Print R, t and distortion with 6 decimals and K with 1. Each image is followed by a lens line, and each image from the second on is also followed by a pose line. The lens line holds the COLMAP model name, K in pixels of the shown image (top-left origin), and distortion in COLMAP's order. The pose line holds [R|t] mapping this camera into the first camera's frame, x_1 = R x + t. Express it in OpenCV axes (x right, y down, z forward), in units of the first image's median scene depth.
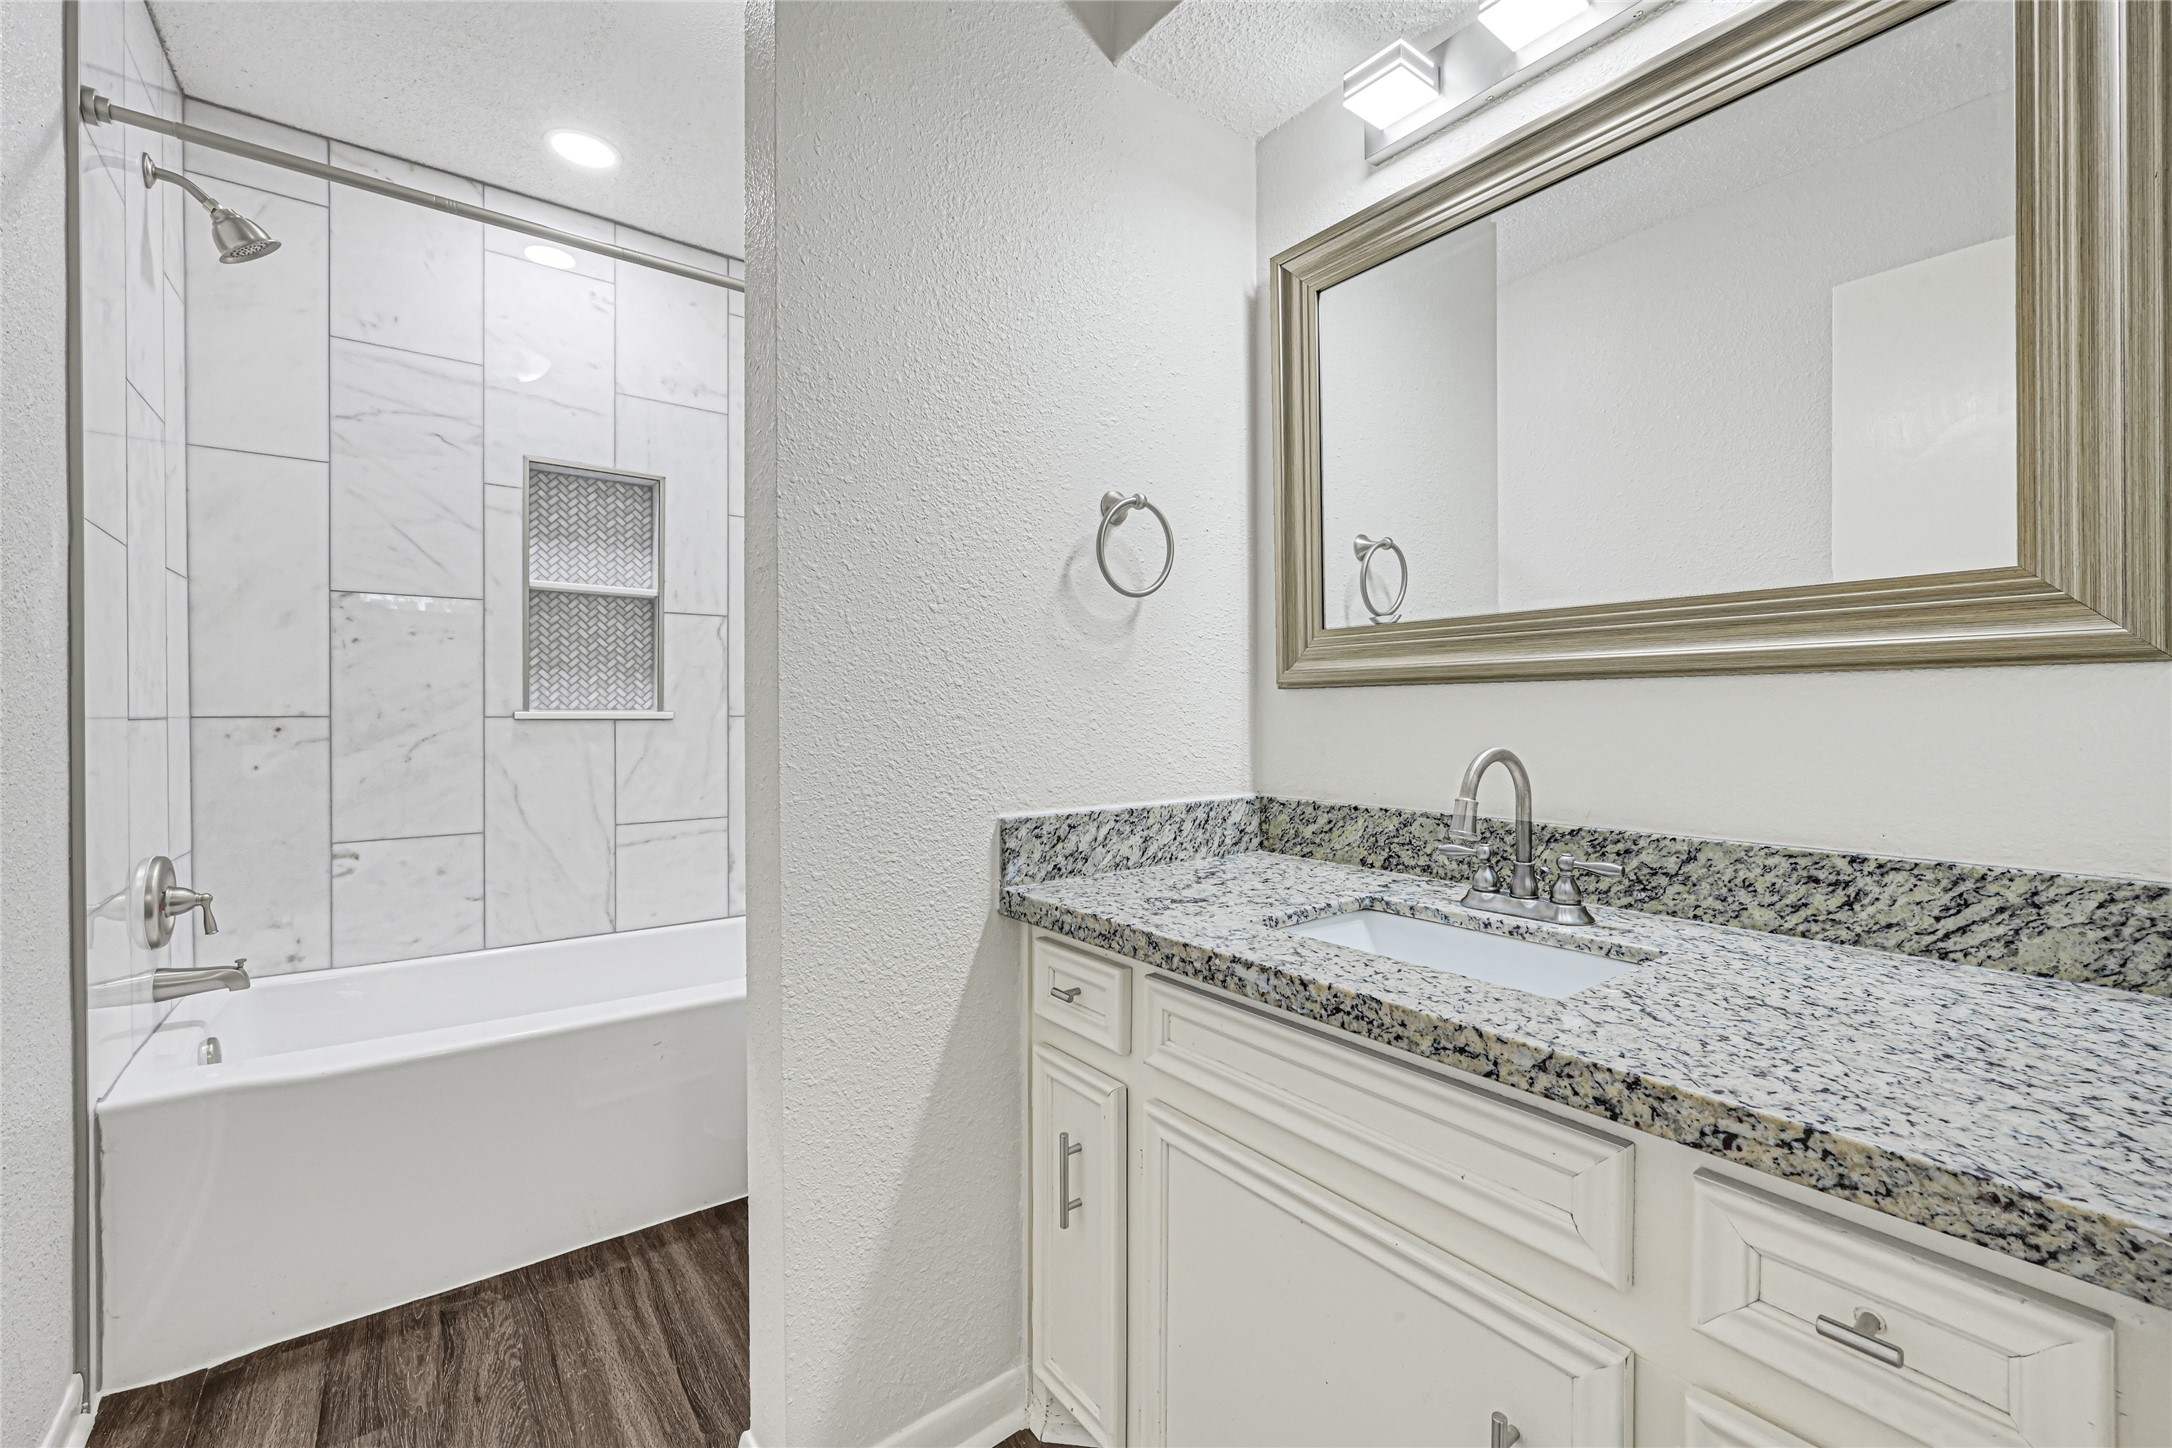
lens RADIAL K [[888.8, 0, 1092.7], [0, 888.8, 717.2], [0, 0, 1]] dist [-0.001629, -0.000041]
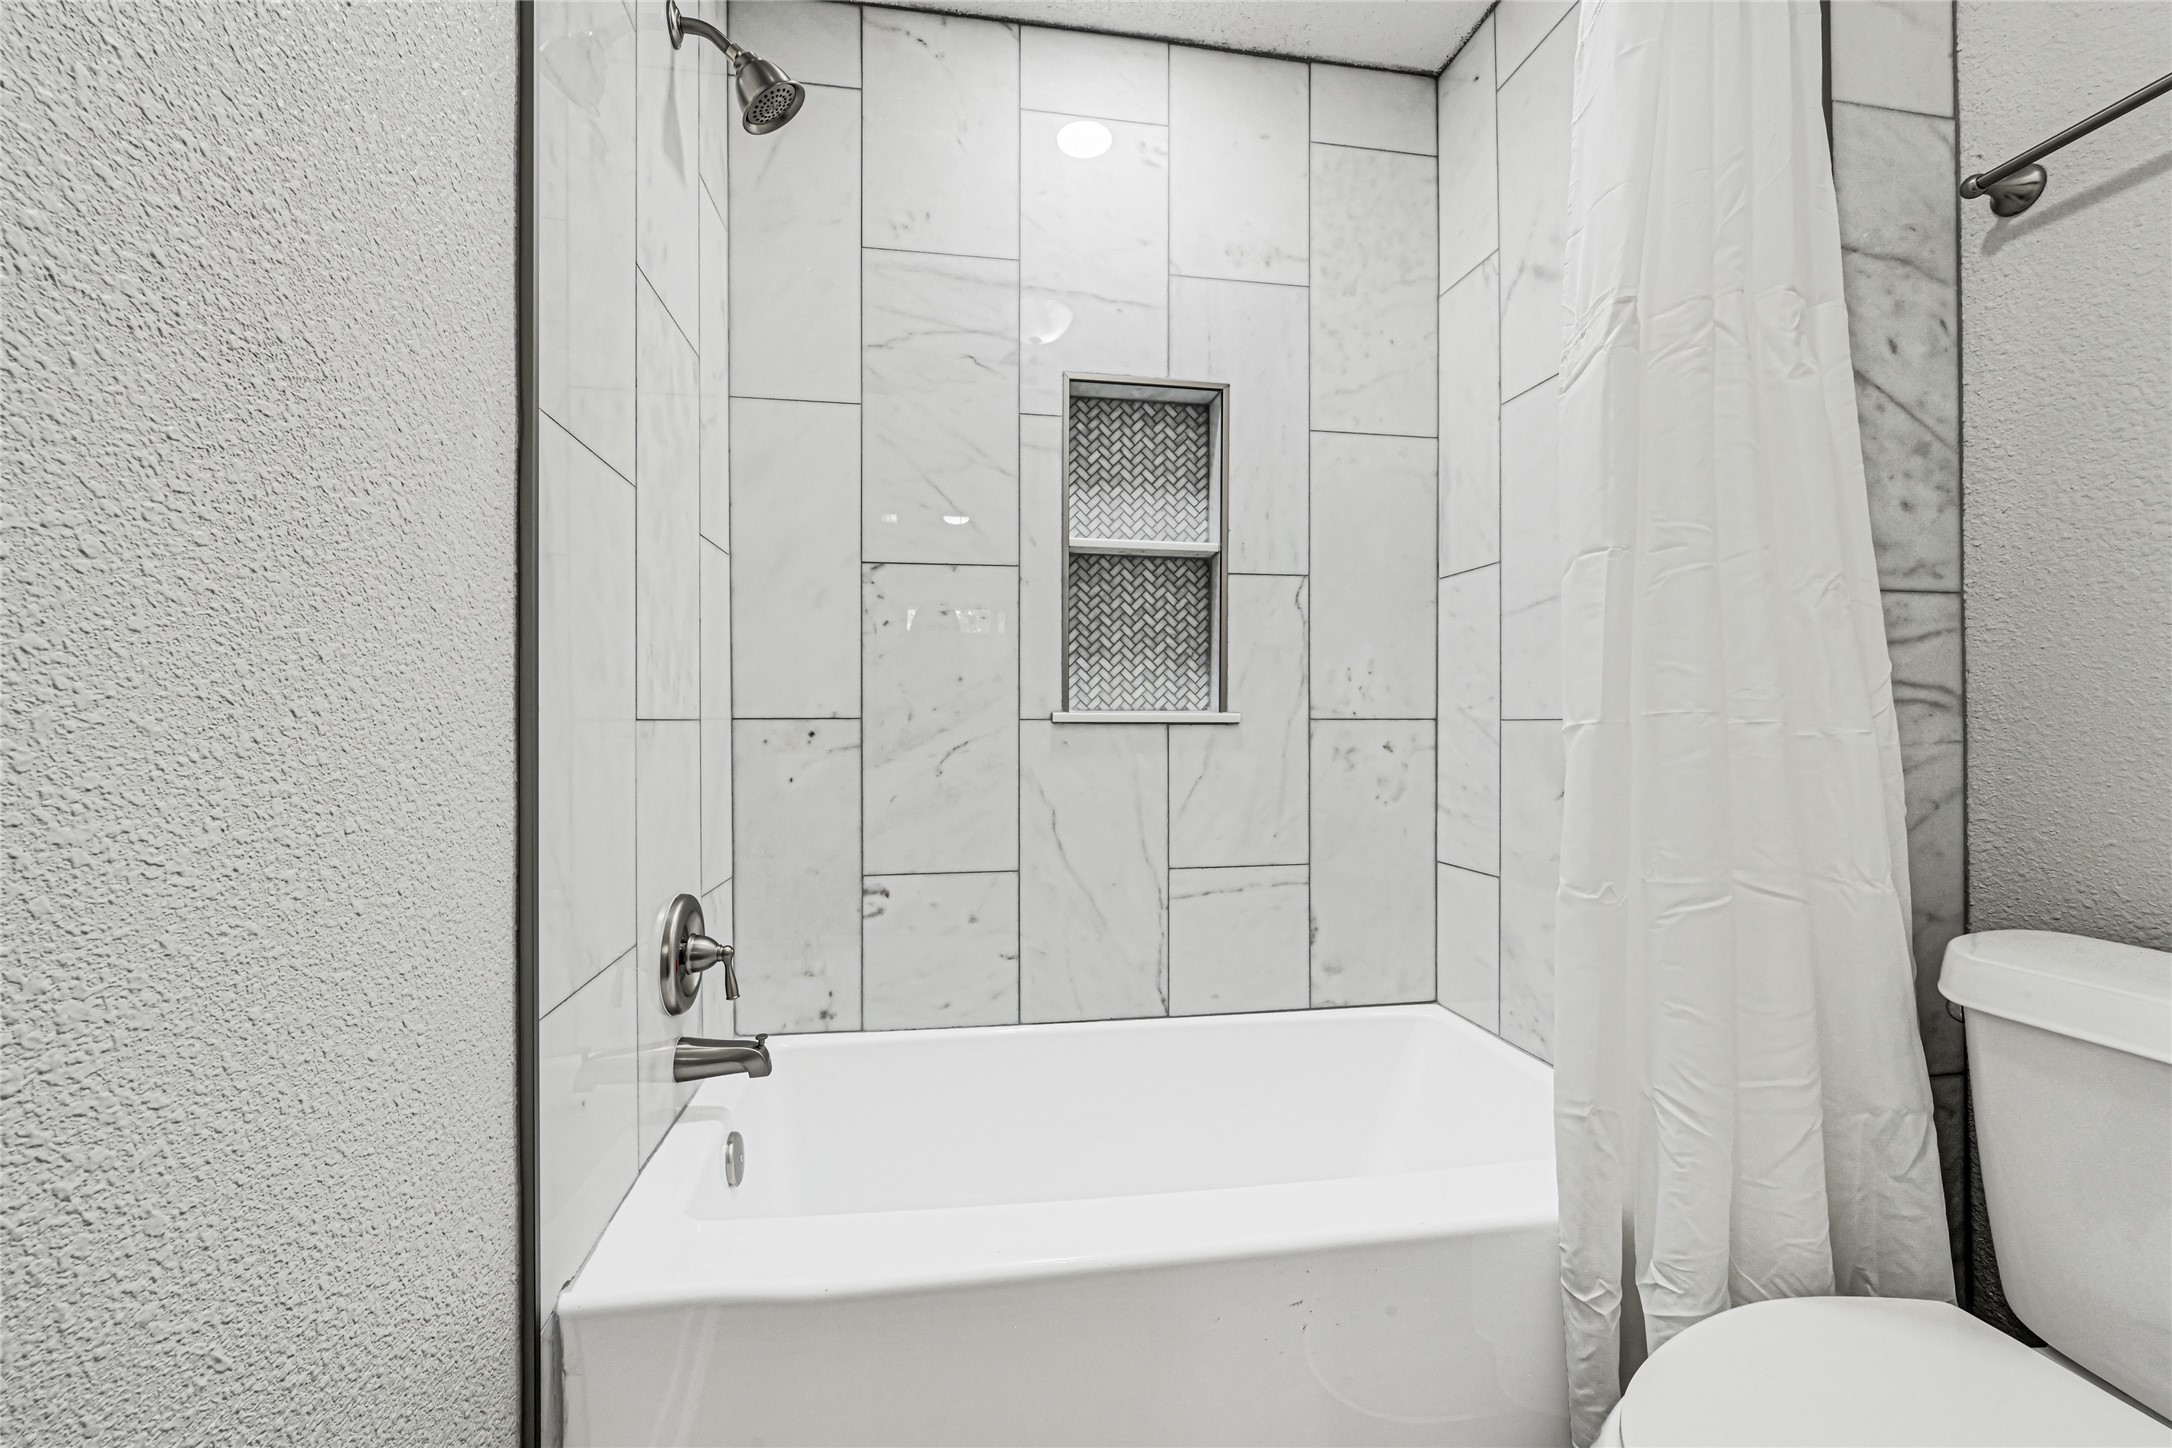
lens RADIAL K [[888.8, 0, 1083.9], [0, 888.8, 724.2], [0, 0, 1]] dist [-0.001629, -0.000041]
pose [[0.878403, 0.000921, -0.477920, -0.274000], [-0.002036, 0.999996, -0.001816, 0.005303], [0.477917, 0.002568, 0.878401, 0.358810]]
